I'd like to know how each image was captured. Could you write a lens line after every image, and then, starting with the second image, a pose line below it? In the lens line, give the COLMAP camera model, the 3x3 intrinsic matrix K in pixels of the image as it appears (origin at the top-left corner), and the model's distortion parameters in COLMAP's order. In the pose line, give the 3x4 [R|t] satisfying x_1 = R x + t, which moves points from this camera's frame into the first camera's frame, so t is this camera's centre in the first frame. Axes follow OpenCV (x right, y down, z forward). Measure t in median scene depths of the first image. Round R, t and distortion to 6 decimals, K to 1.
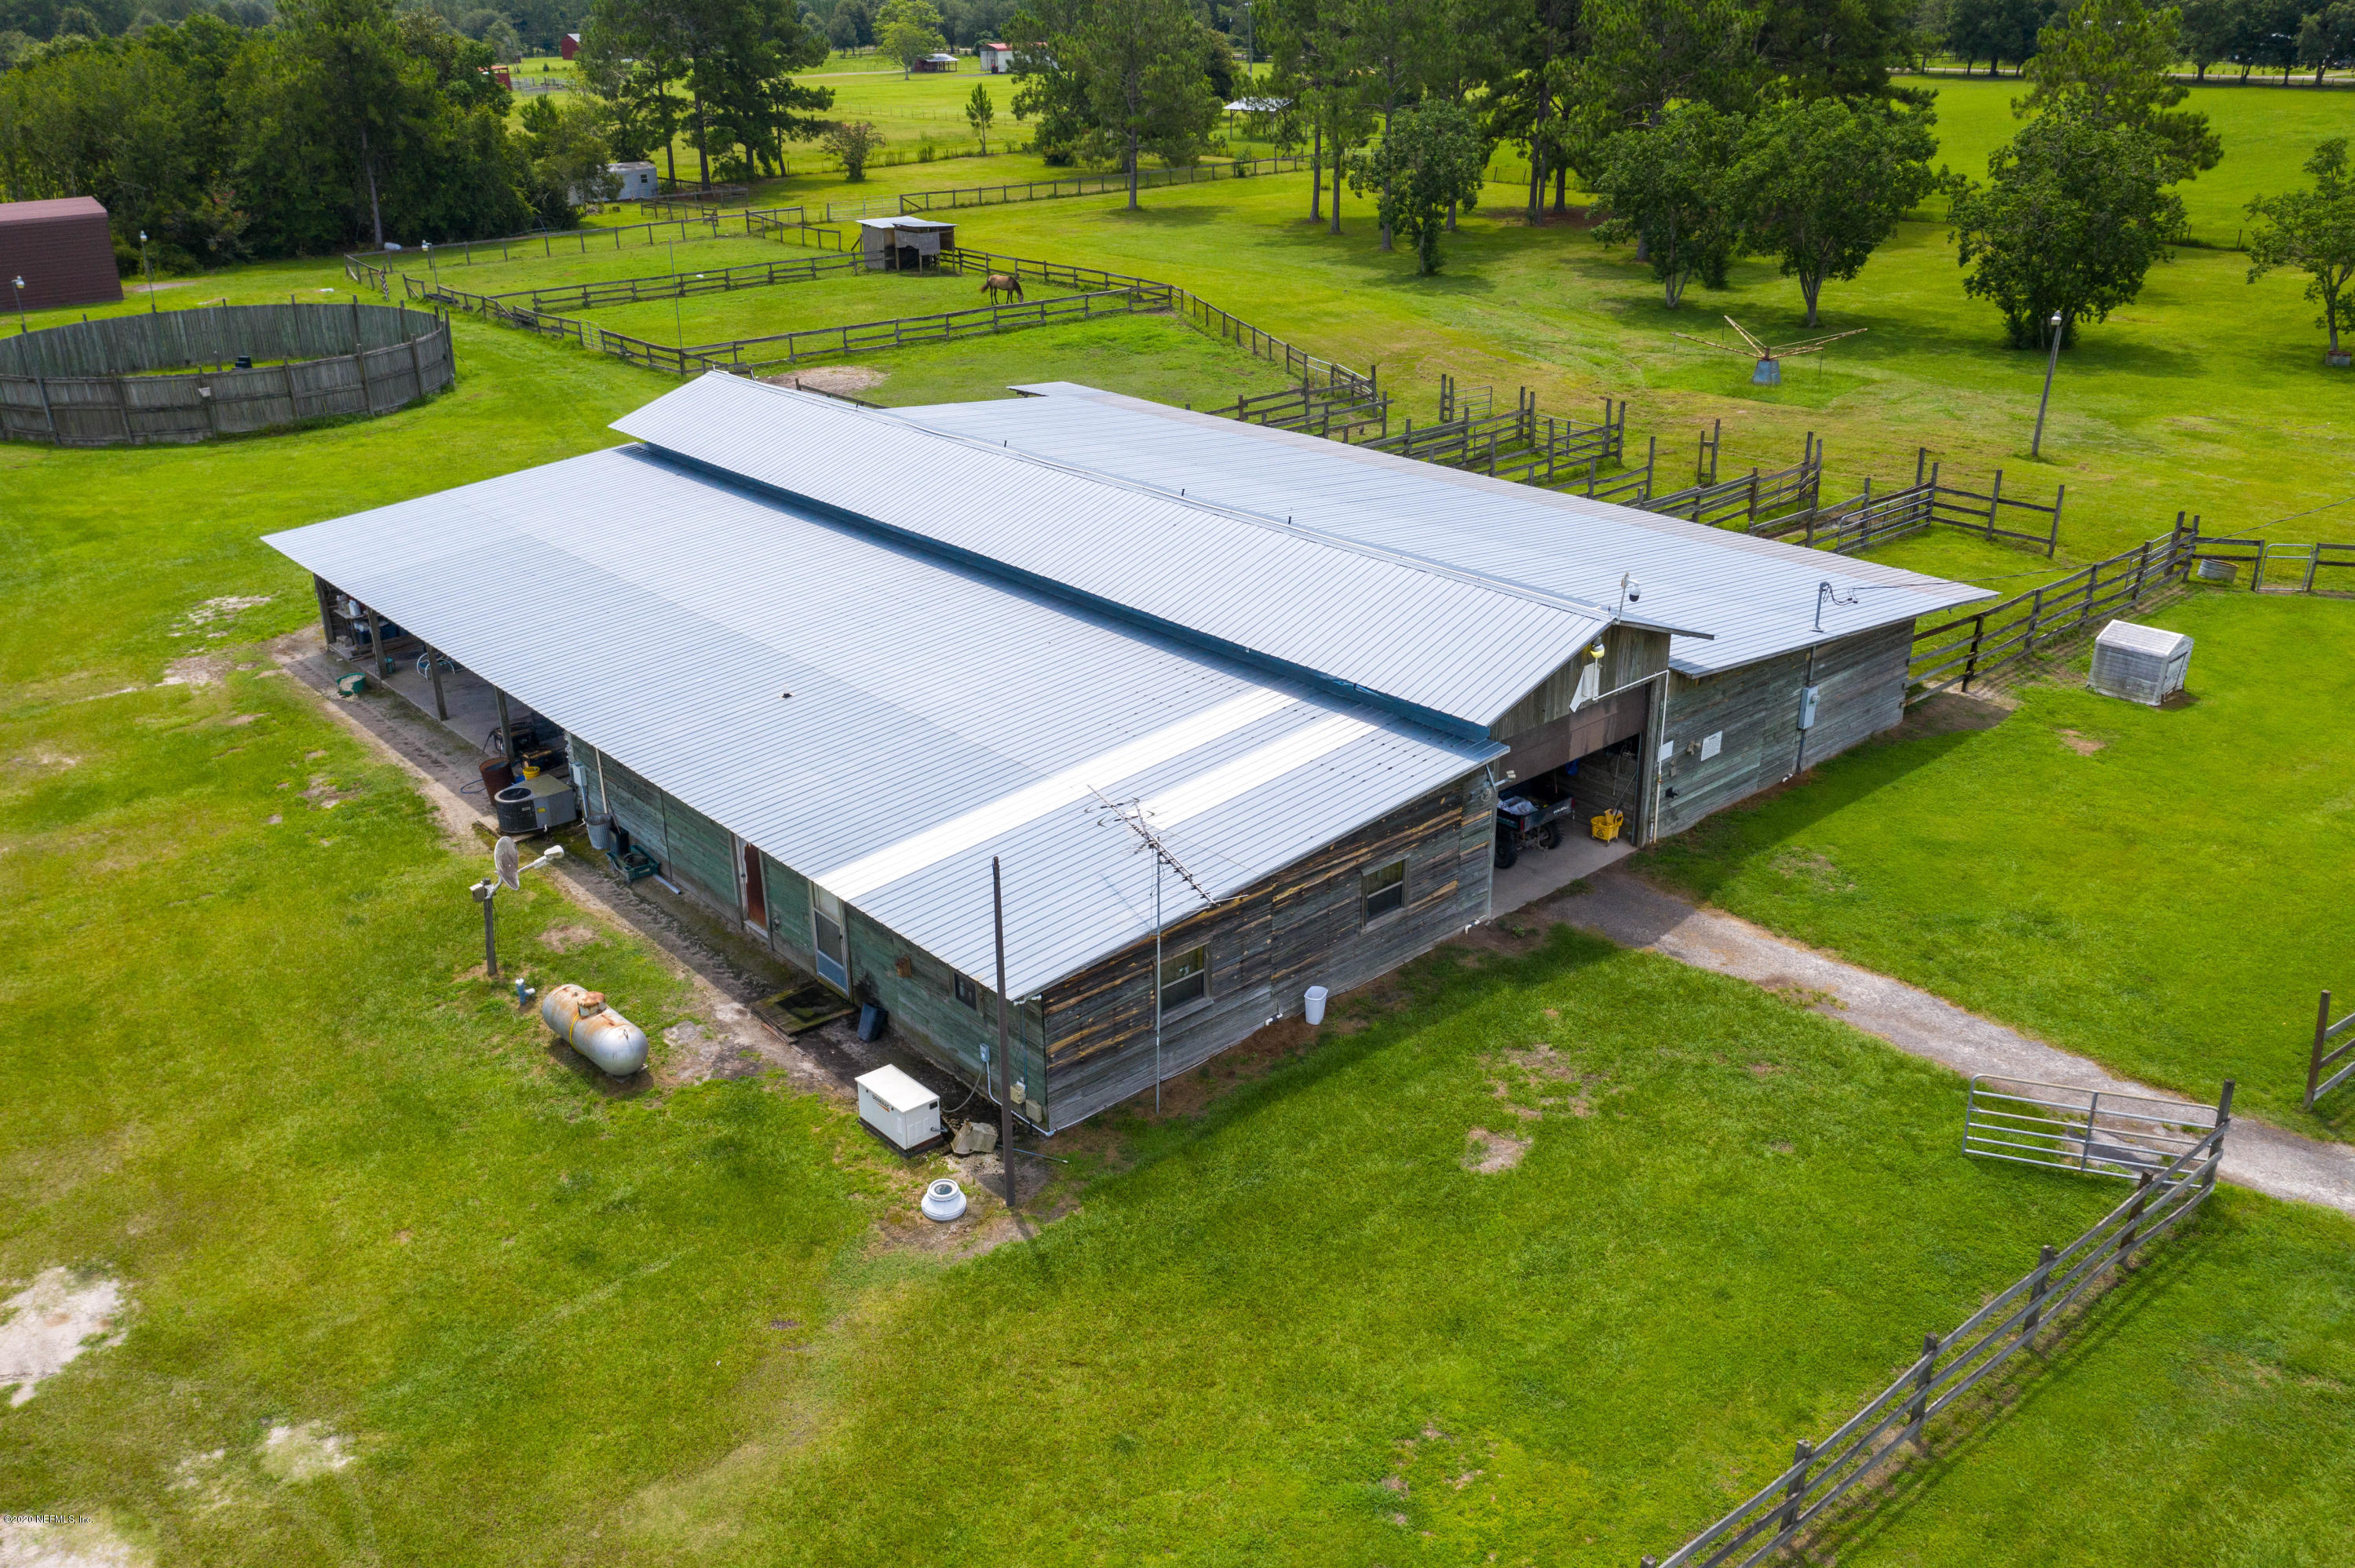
lens RADIAL K [[1882.6, 0, 1177.5], [0, 1882.6, 784.0], [0, 0, 1]] dist [-0.009461, -0.001376]
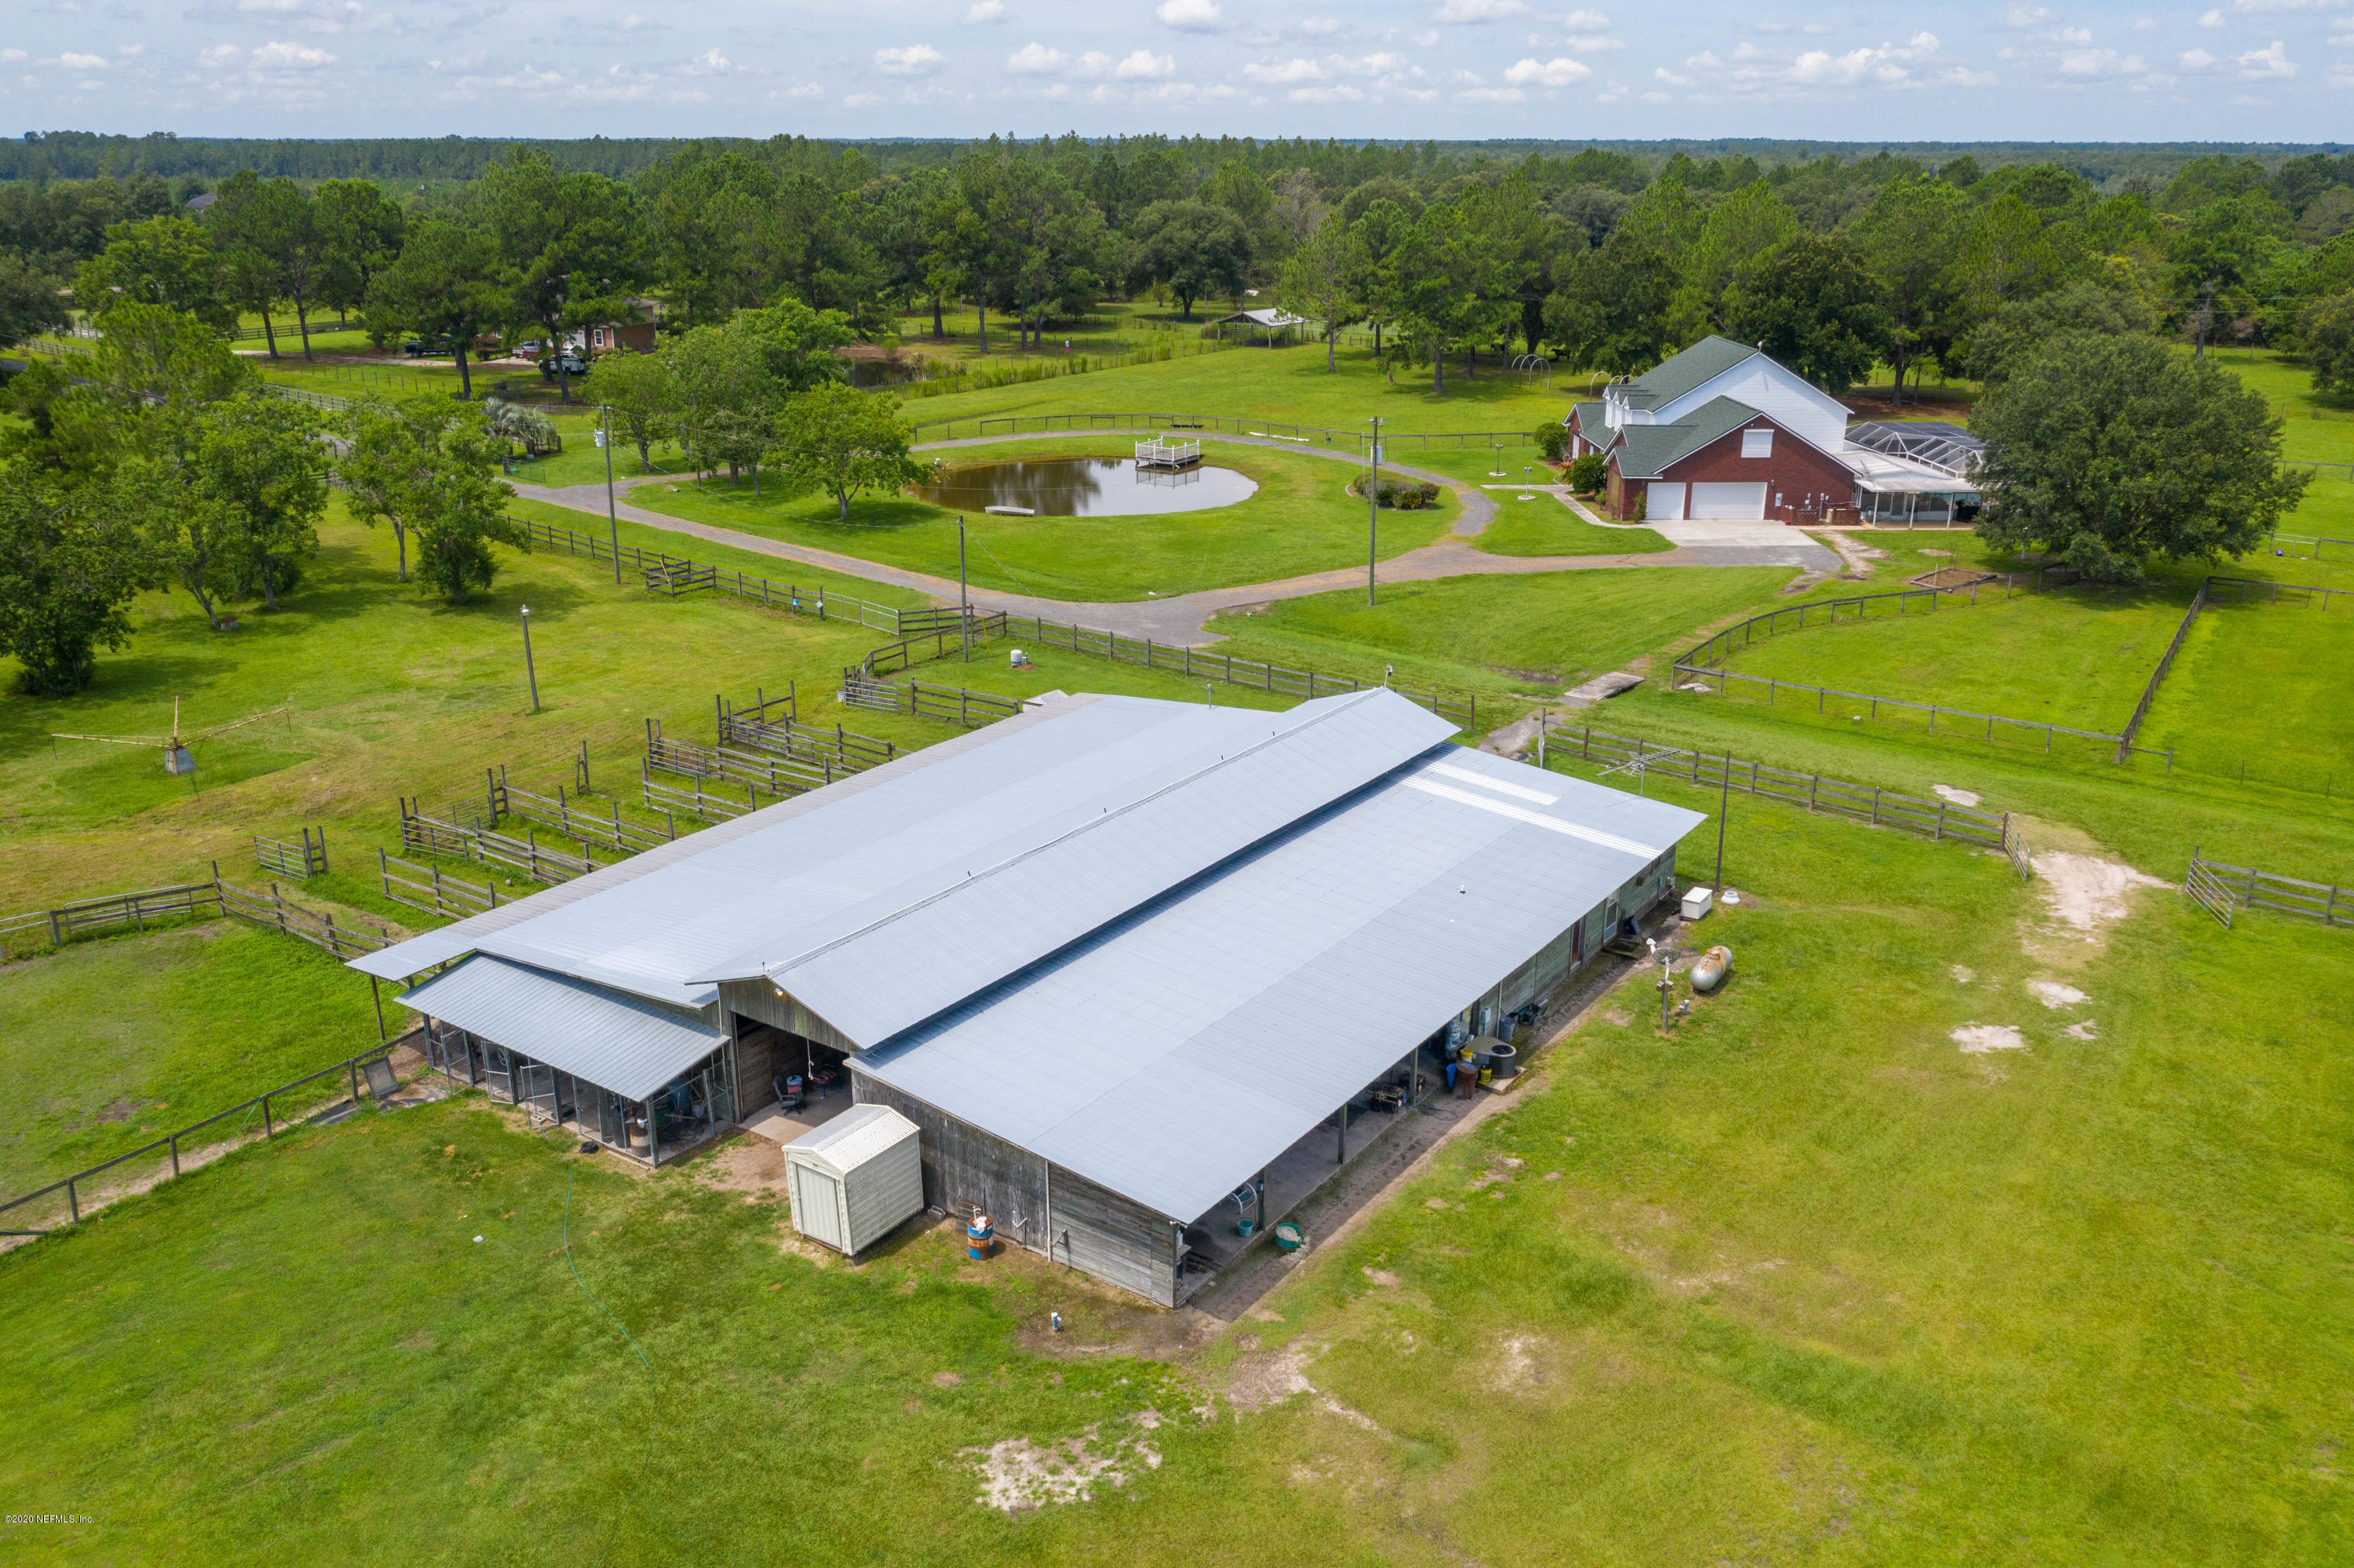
lens RADIAL K [[1881.9, 0, 1177.0], [0, 1881.9, 784.0], [0, 0, 1]] dist [-0.009461, -0.001376]
pose [[-0.265299, -0.255310, 0.929749, -1.650132], [0.381194, 0.857963, 0.344369, -0.793307], [-0.885611, 0.445776, -0.130295, 1.397919]]
